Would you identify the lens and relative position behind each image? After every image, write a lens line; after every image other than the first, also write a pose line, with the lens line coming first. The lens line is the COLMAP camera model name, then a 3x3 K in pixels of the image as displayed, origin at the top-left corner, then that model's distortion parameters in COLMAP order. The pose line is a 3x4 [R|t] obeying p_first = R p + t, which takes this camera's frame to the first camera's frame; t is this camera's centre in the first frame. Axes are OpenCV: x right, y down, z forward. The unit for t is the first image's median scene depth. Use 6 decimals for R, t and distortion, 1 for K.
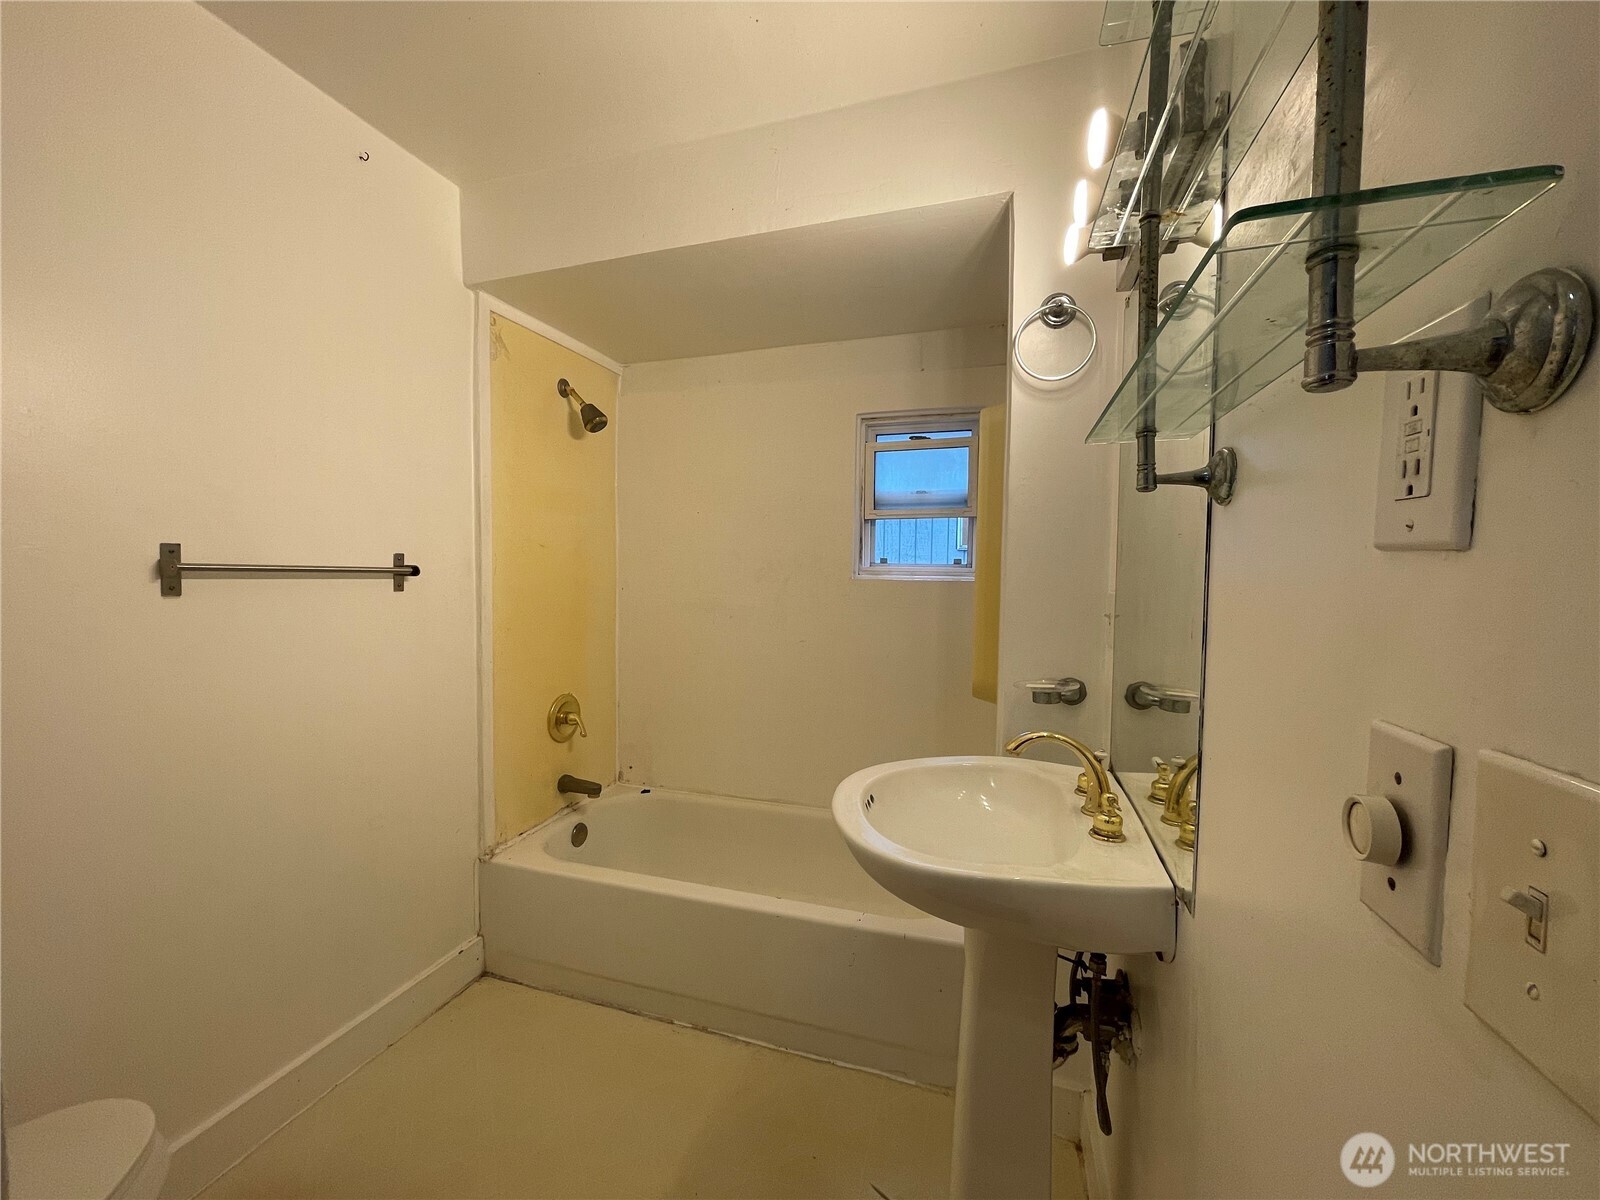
lens RADIAL K [[649.6, 0, 795.0], [0, 649.6, 600.8], [0, 0, 1]] dist [-0.008507, 0.004790]
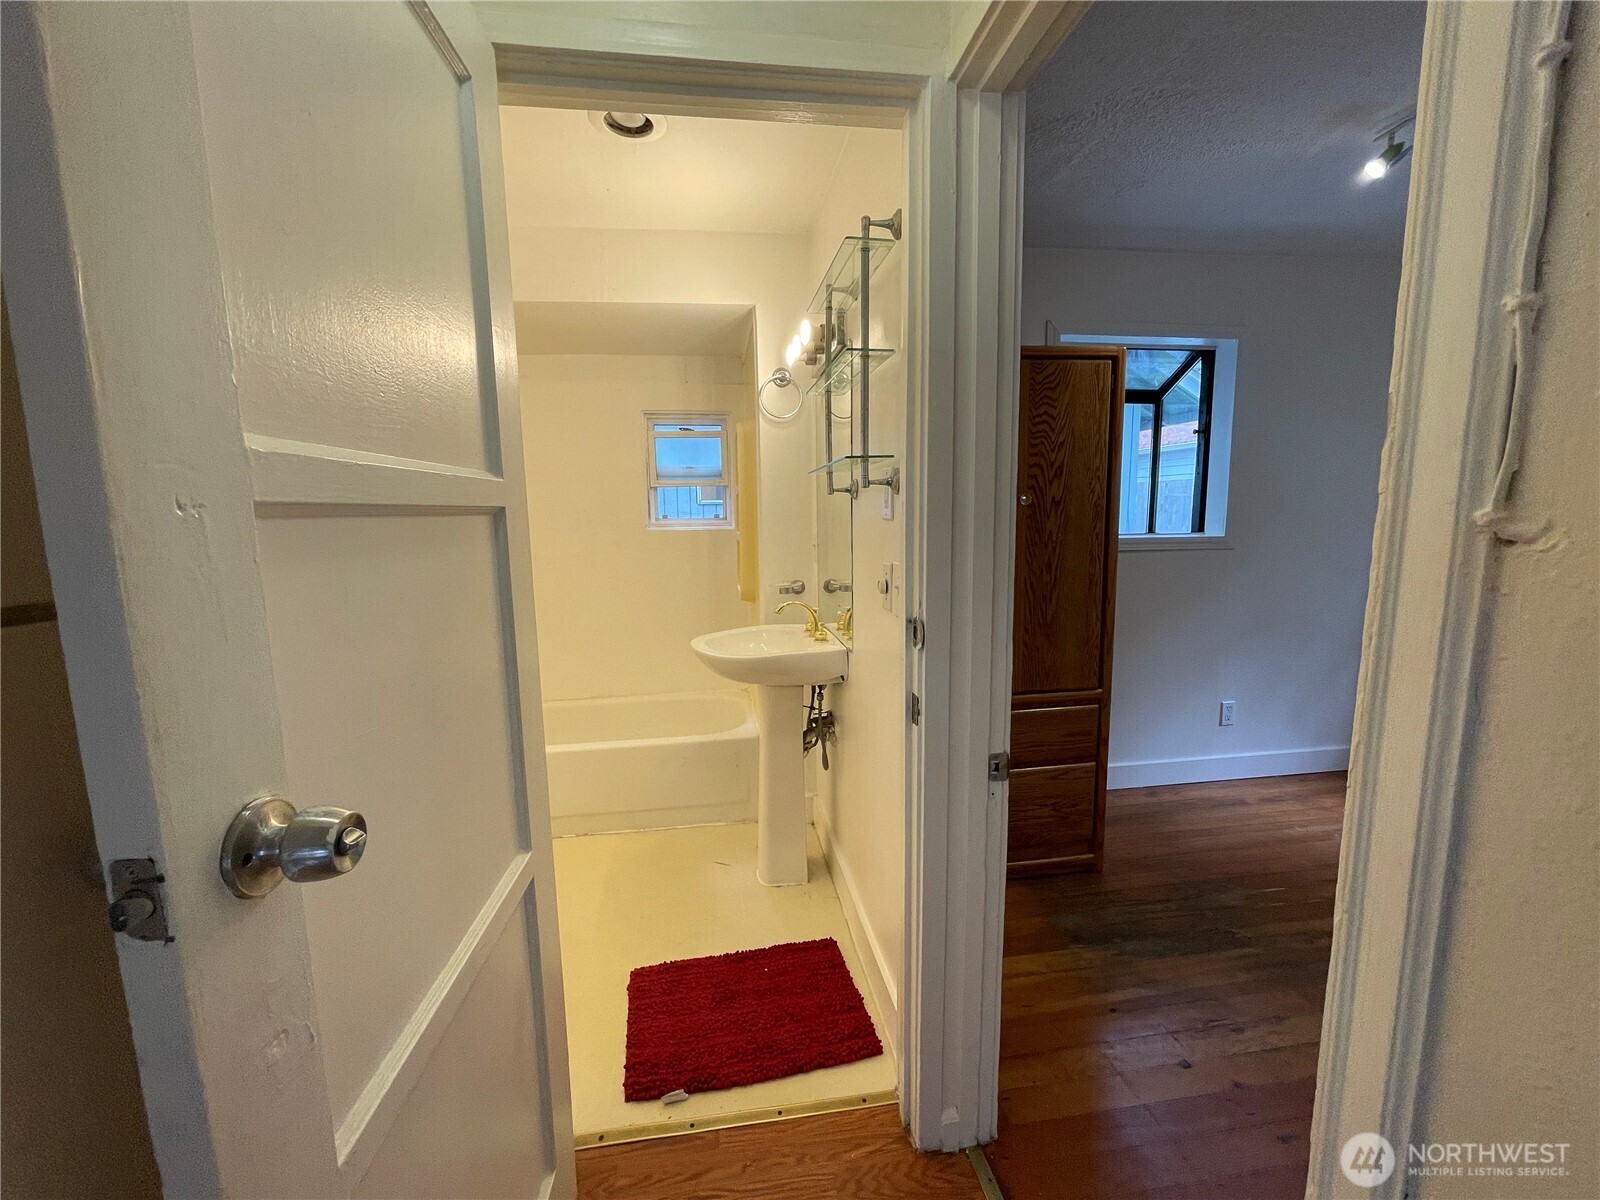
lens RADIAL K [[649.6, 0, 795.0], [0, 649.6, 600.8], [0, 0, 1]] dist [-0.008507, 0.004790]
pose [[0.901752, -0.081502, 0.424500, -0.381995], [0.047000, 0.994728, 0.091142, 0.008867], [-0.429690, -0.062236, 0.900829, -0.688809]]
